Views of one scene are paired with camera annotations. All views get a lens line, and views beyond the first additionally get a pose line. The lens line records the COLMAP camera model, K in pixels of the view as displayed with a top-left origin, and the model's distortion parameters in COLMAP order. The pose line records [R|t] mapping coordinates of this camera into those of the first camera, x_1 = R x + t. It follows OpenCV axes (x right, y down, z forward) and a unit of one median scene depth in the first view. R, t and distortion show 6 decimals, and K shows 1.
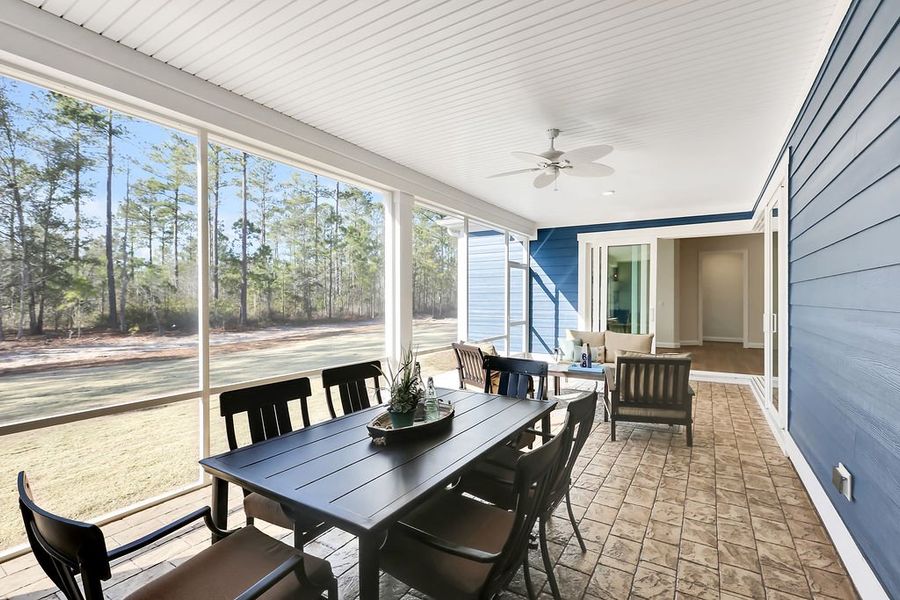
lens RADIAL K [[409.3, 0, 451.4], [0, 409.3, 290.2], [0, 0, 1]] dist [-0.005251, -0.000276]
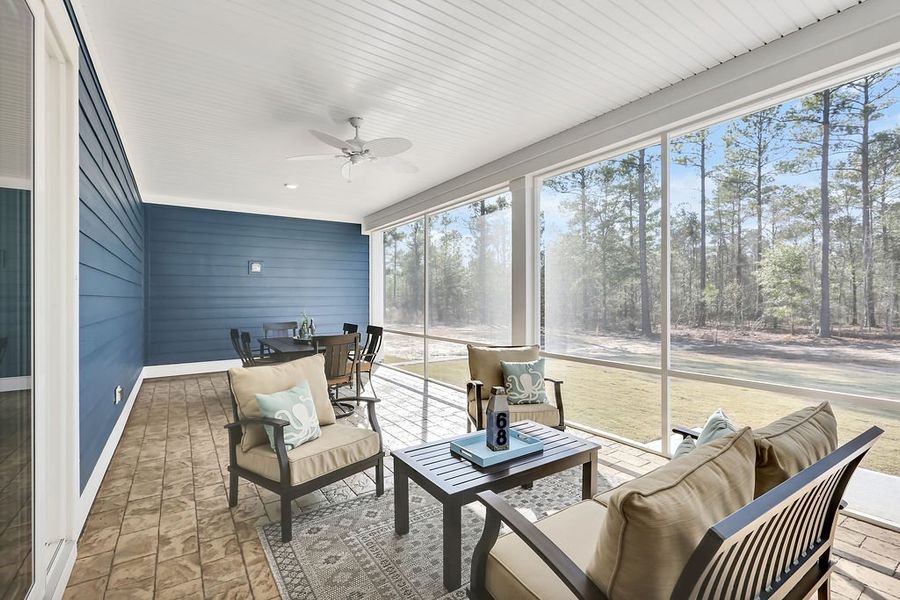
lens RADIAL K [[408.3, 0, 453.2], [0, 408.3, 296.4], [0, 0, 1]] dist [0.001301, 0.000687]
pose [[-0.403655, 0.004690, -0.914899, 1.233023], [0.025734, 0.999649, -0.006229, 0.053346], [0.914549, -0.026058, -0.403634, 1.888858]]
